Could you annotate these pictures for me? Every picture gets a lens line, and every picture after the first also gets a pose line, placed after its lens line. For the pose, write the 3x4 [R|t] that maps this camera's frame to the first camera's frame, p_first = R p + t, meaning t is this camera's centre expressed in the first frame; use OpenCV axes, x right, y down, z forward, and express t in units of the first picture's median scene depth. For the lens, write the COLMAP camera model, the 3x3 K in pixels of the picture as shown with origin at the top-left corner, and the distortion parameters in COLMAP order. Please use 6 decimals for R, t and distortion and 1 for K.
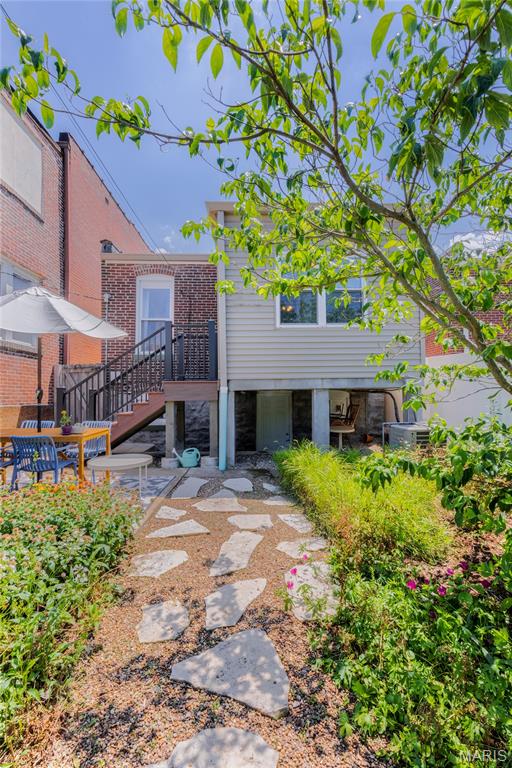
lens RADIAL K [[342.4, 0, 258.9], [0, 342.4, 385.7], [0, 0, 1]] dist [0.002175, -0.000057]
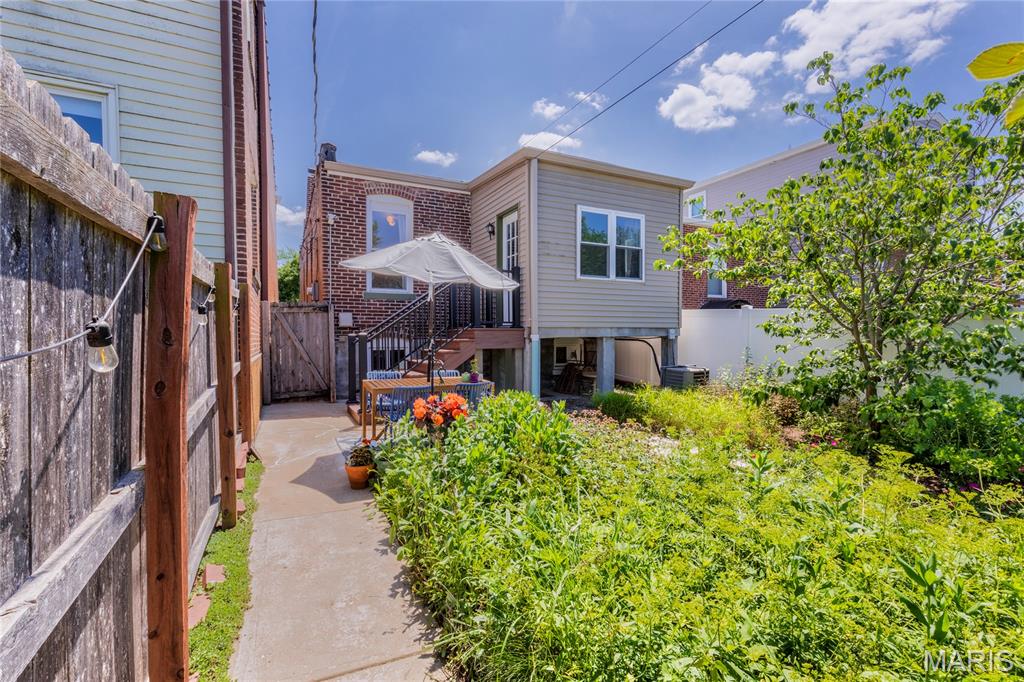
lens RADIAL K [[456.5, 0, 513.3], [0, 456.5, 348.0], [0, 0, 1]] dist [0.002175, -0.000057]
pose [[0.909632, -0.004975, 0.415386, -0.704165], [-0.013402, 0.999056, 0.041313, -0.012042], [-0.415199, -0.043146, 0.908707, -0.197989]]
